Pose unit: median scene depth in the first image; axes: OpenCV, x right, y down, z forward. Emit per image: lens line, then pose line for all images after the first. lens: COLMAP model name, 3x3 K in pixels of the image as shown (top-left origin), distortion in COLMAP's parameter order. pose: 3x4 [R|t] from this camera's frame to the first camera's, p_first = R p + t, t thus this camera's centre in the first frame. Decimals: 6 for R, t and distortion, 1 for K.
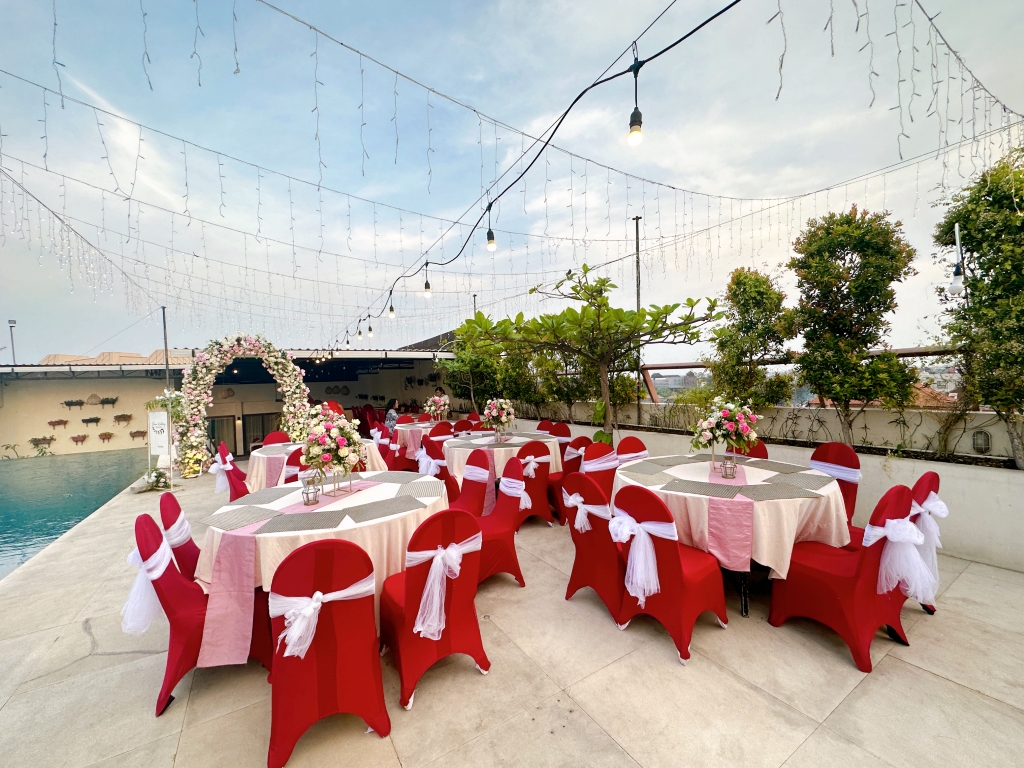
lens RADIAL K [[409.1, 0, 516.2], [0, 409.1, 384.6], [0, 0, 1]] dist [-0.011355, -0.000348]
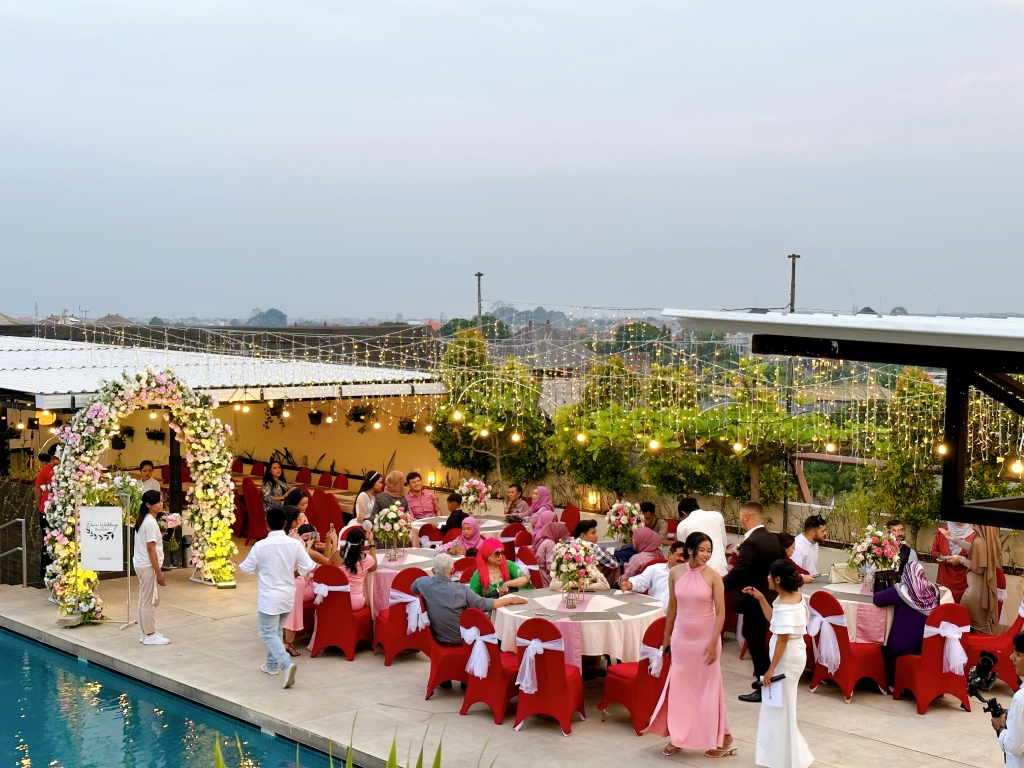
lens RADIAL K [[1435.1, 0, 510.8], [0, 1435.1, 385.6], [0, 0, 1]] dist [0.122691, 0.000000]
pose [[0.987136, 0.025285, 0.157873, -0.987802], [-0.031919, 0.998705, 0.039623, -0.412842], [-0.156667, -0.044153, 0.986664, -2.418405]]
